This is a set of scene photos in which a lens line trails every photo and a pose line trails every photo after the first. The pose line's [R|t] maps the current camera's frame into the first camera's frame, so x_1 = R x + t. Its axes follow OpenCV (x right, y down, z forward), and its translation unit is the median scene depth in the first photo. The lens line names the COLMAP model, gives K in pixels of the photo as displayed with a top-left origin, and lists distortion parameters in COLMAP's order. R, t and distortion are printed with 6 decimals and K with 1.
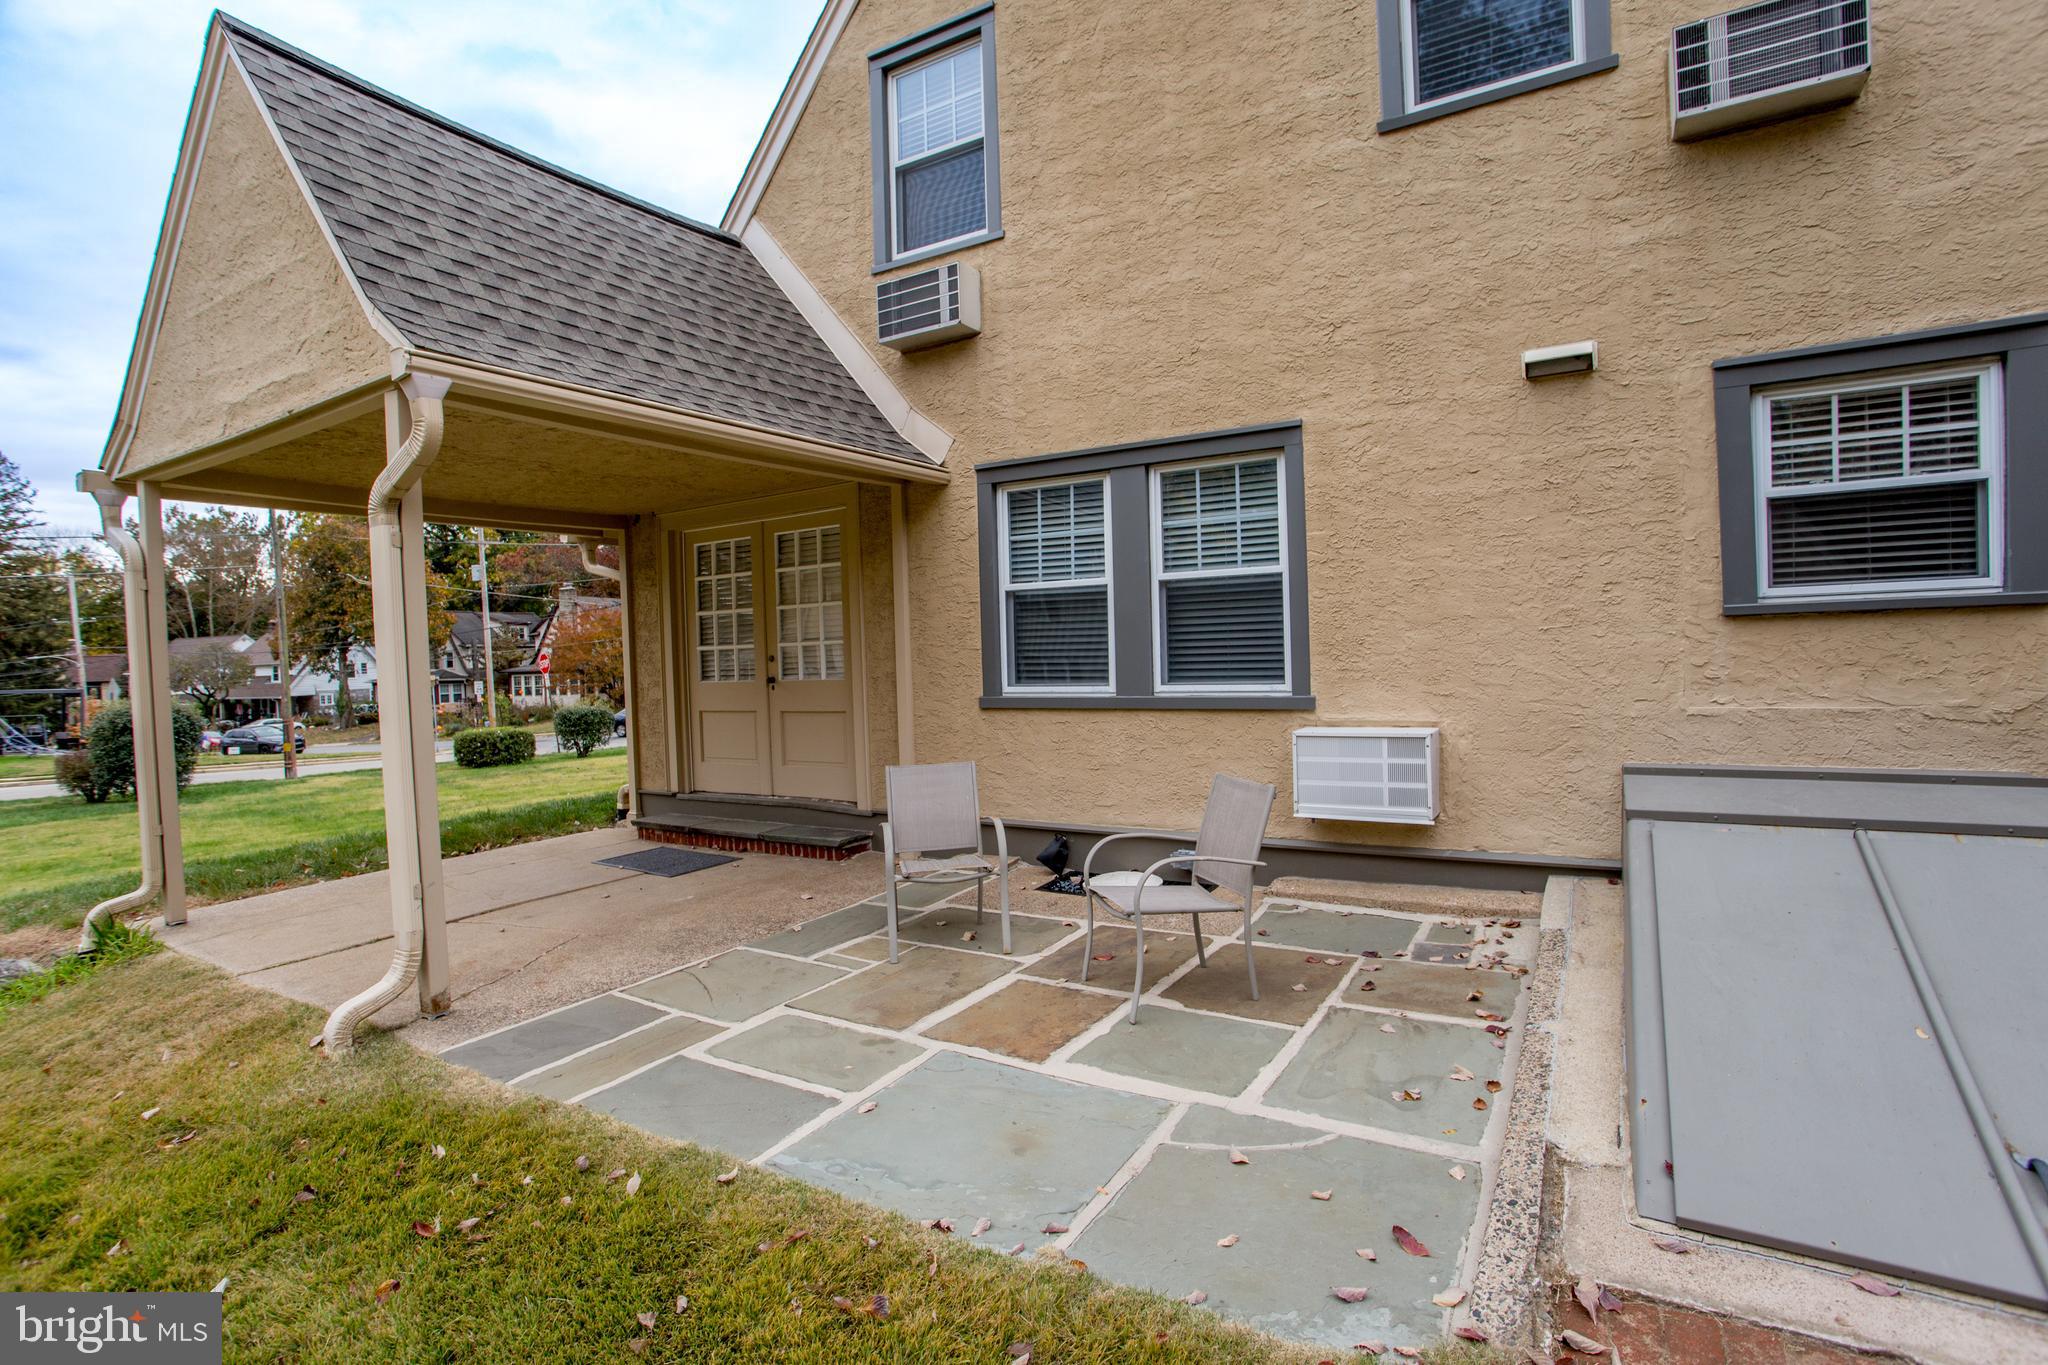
lens RADIAL K [[971.7, 0, 1024.0], [0, 971.7, 682.5], [0, 0, 1]] dist [-0.075940, 0.029765]
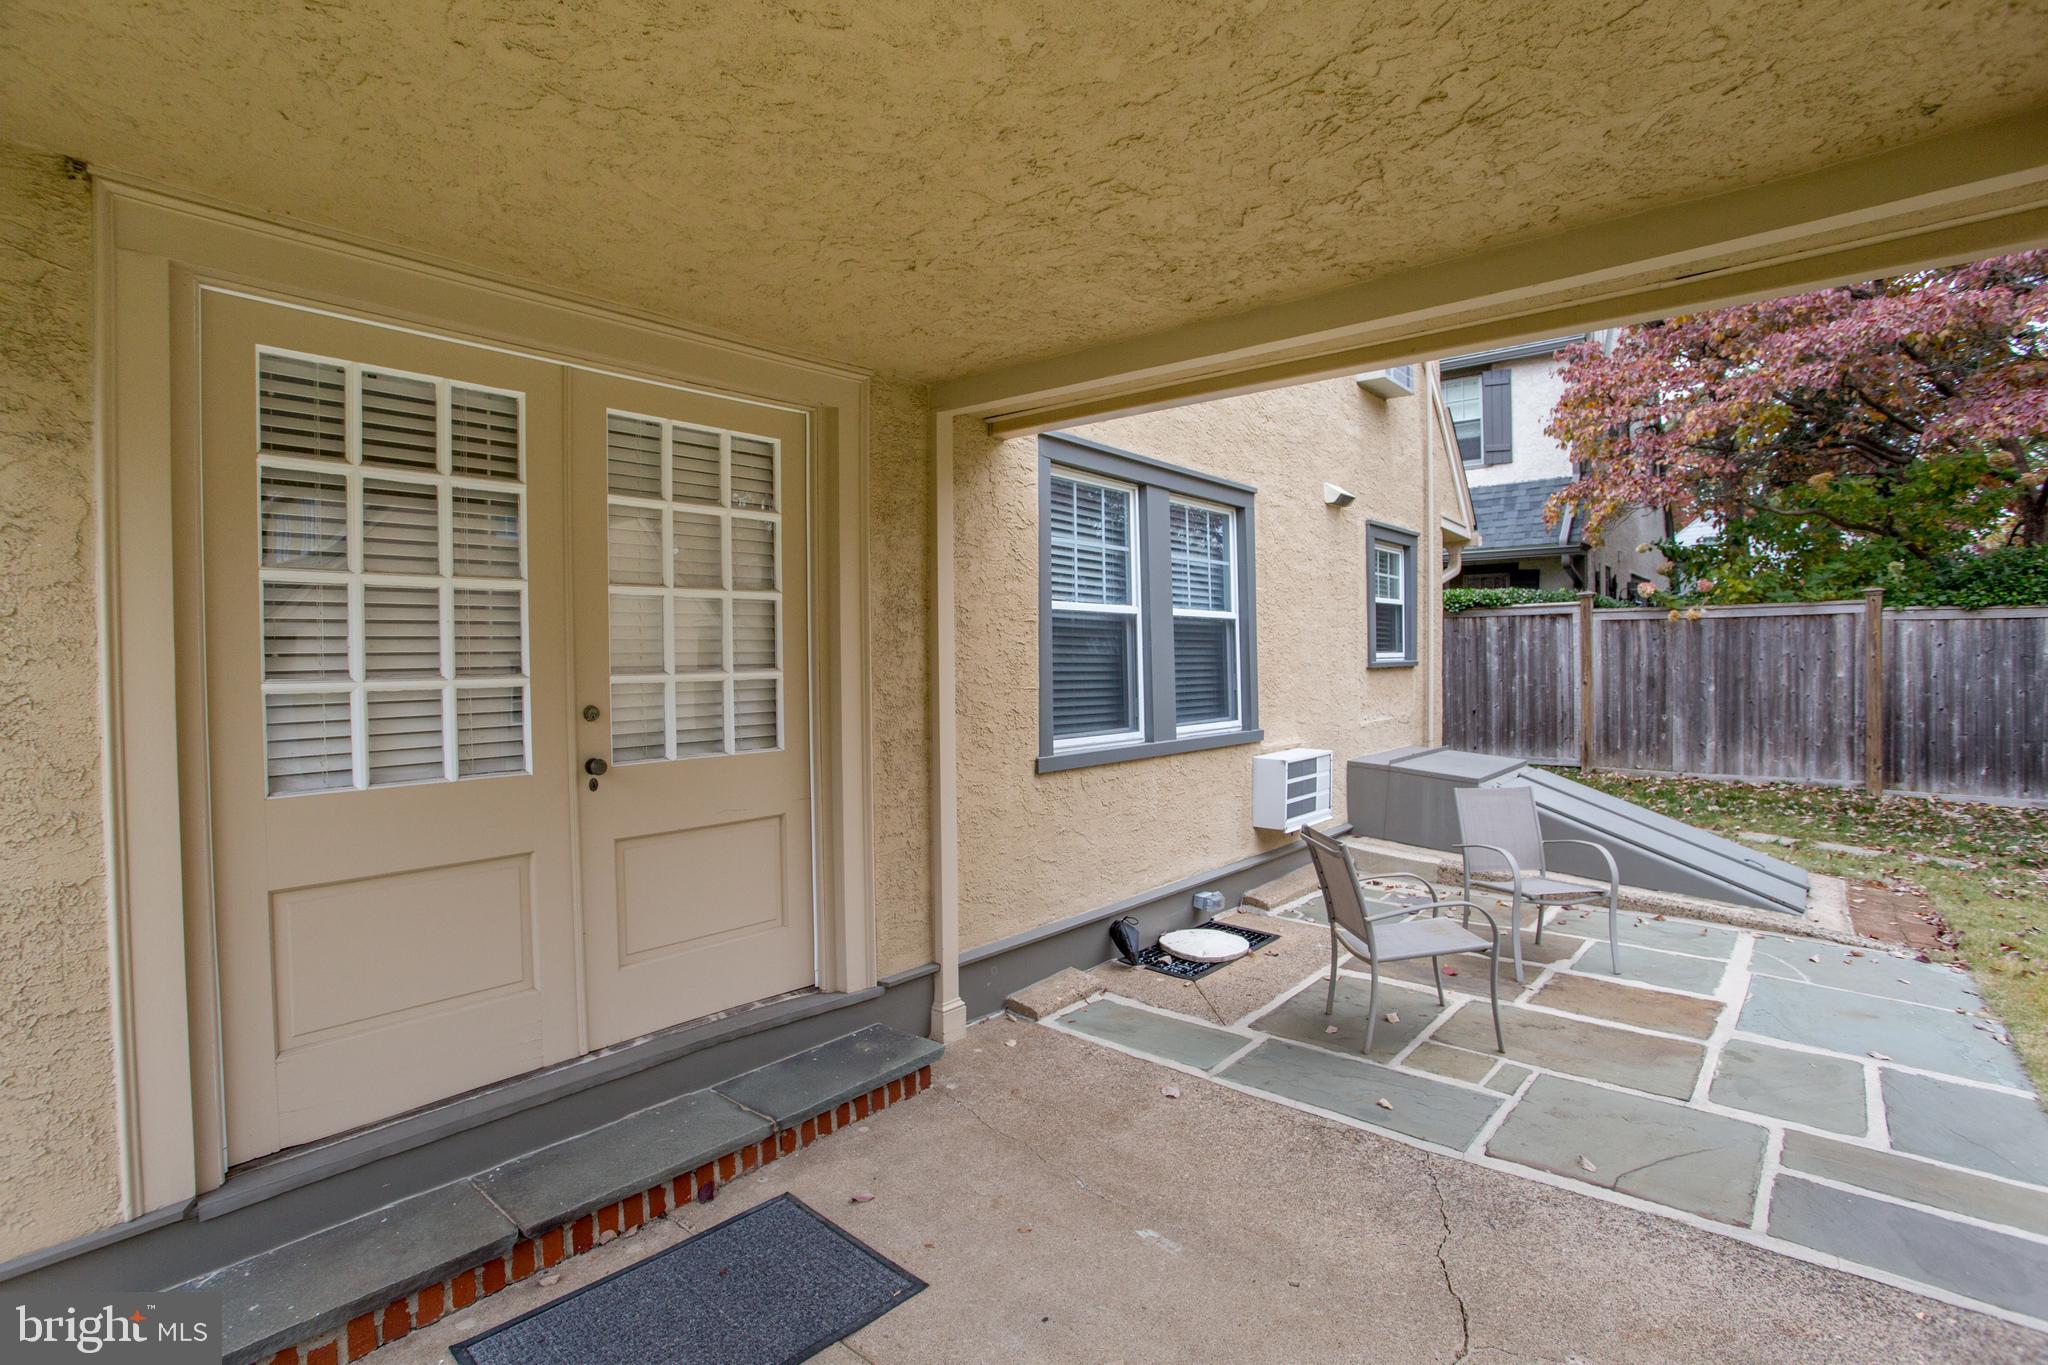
lens RADIAL K [[971.7, 0, 1024.0], [0, 971.7, 682.5], [0, 0, 1]] dist [-0.075940, 0.029765]
pose [[0.171619, 0.010852, 0.985104, -0.935942], [0.040548, 0.999014, -0.018069, -0.034116], [-0.984329, 0.043045, 0.171009, 1.137611]]
